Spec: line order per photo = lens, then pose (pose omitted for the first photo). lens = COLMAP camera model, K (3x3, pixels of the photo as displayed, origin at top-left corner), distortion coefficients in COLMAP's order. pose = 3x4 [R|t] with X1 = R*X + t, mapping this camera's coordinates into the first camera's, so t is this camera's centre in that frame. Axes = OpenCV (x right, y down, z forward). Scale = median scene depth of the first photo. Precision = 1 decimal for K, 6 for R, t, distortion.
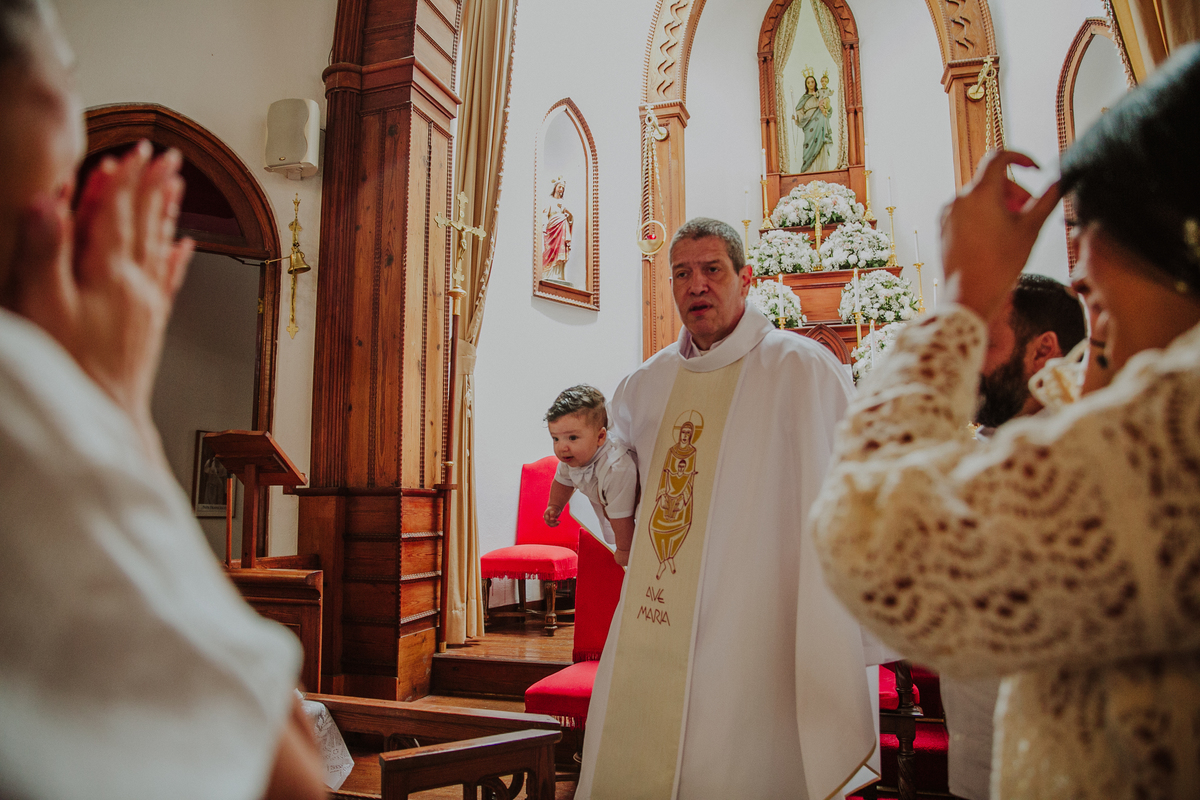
lens RADIAL K [[820.8, 0, 600.0], [0, 820.8, 400.0], [0, 0, 1]] dist [-0.108999, 0.091853]
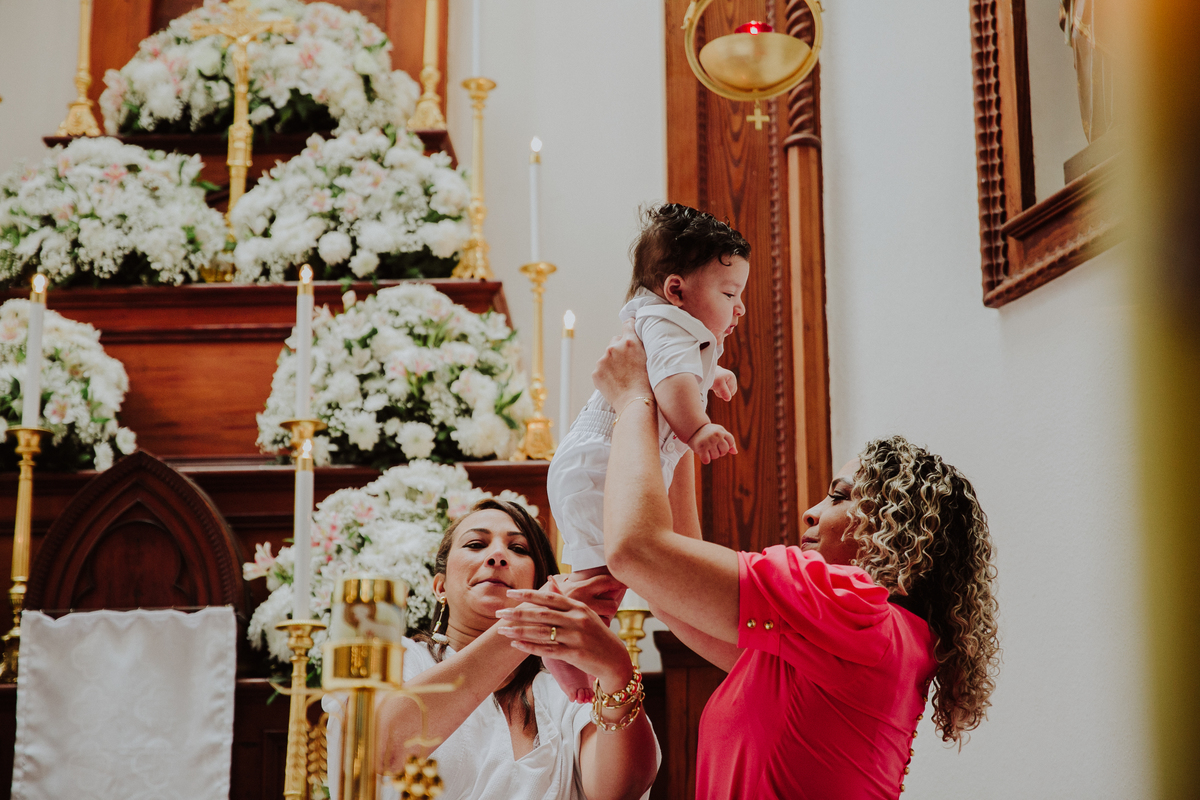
lens RADIAL K [[2244.3, 0, 600.0], [0, 2244.3, 400.0], [0, 0, 1]] dist [0.201067, -0.050882]
pose [[0.975675, 0.064809, 0.209423, 0.268120], [-0.027718, 0.984105, -0.175410, 0.015783], [-0.217463, 0.165338, 0.961963, 0.258431]]
